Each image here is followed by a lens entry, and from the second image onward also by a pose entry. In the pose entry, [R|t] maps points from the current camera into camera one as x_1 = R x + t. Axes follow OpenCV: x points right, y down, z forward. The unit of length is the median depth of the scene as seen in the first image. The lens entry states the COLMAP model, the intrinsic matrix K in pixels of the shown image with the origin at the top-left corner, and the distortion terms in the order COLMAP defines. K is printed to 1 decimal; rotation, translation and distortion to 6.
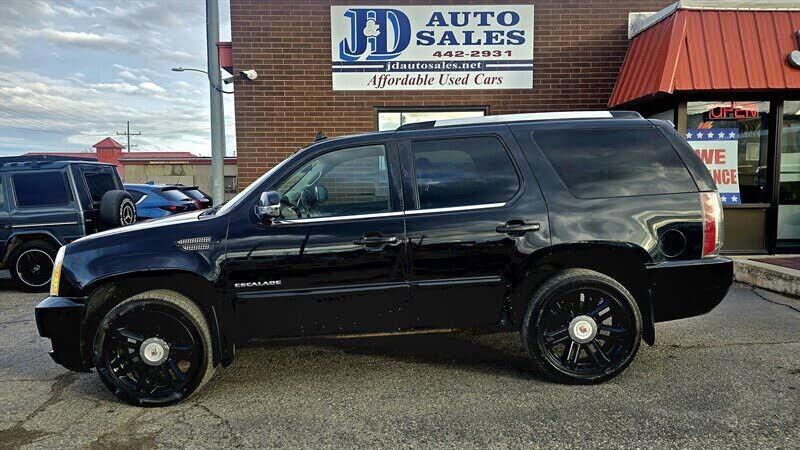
lens RADIAL K [[610.5, 0, 406.7], [0, 610.5, 242.7], [0, 0, 1]] dist [0.043978, -0.037126]
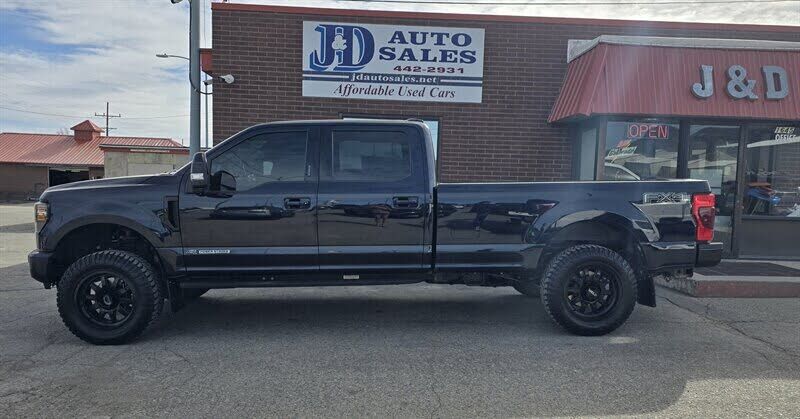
lens RADIAL K [[641.3, 0, 418.6], [0, 641.3, 238.7], [0, 0, 1]] dist [0.056578, -0.028719]
pose [[0.998824, 0.038522, 0.029431, 0.065854], [-0.038360, 0.999246, -0.006026, 0.008918], [-0.029641, 0.004890, 0.999549, -0.175504]]
